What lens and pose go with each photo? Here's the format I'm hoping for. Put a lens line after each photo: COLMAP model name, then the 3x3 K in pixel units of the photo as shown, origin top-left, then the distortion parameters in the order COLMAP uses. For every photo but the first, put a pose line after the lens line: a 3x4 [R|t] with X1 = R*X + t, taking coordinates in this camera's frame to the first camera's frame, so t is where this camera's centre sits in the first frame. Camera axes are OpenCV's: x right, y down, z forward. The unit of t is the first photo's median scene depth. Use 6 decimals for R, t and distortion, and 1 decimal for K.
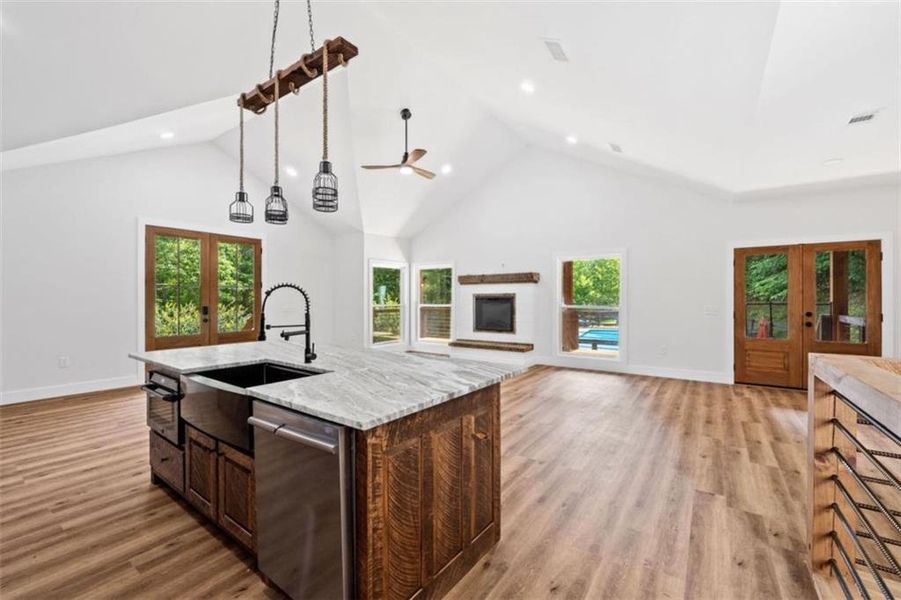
lens RADIAL K [[373.2, 0, 448.7], [0, 373.2, 296.9], [0, 0, 1]] dist [-0.001114, -0.000119]
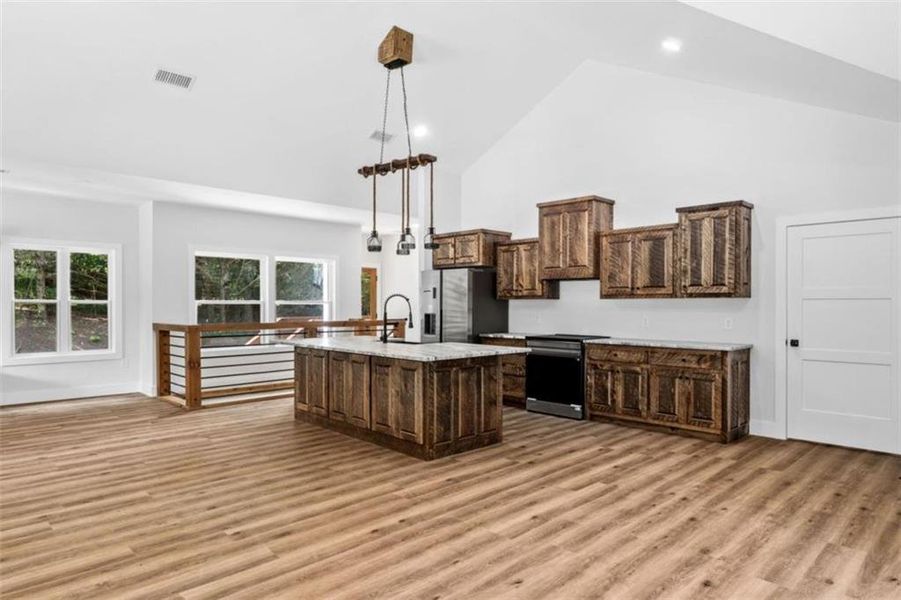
lens RADIAL K [[552.5, 0, 453.9], [0, 552.5, 303.2], [0, 0, 1]] dist [0.001051, 0.000489]
pose [[-0.985080, 0.001857, 0.172085, -0.474073], [0.001244, 0.999992, -0.003668, 0.006135], [-0.172090, -0.003399, -0.985075, 1.450265]]
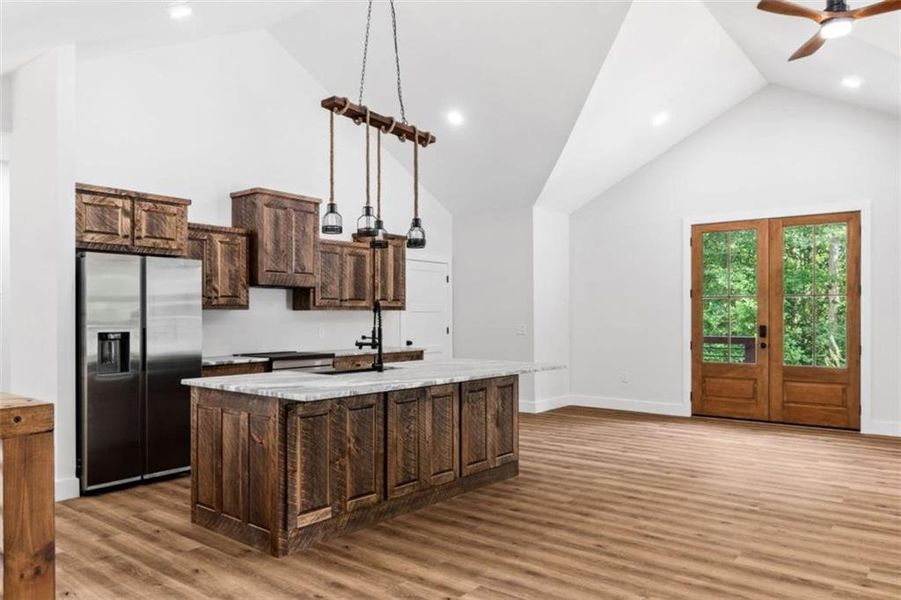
lens RADIAL K [[640.3, 0, 454.3], [0, 640.3, 310.8], [0, 0, 1]] dist [0.002536, 0.000111]
pose [[-0.043279, -0.004185, -0.999054, 0.676492], [0.004867, 0.999978, -0.004400, 0.001256], [0.999051, -0.005053, -0.043258, 0.574922]]
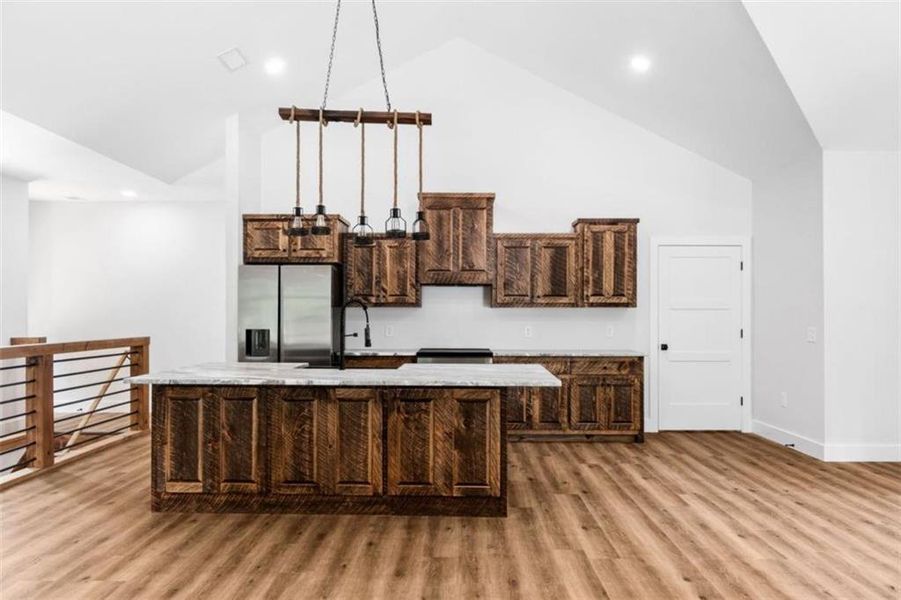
lens RADIAL K [[640.3, 0, 454.3], [0, 640.3, 310.8], [0, 0, 1]] dist [0.002536, 0.000111]
pose [[-0.819471, -0.000836, -0.573120, 0.194586], [0.001265, 0.999994, -0.003267, 0.003371], [0.573119, -0.003402, -0.819465, 1.211707]]
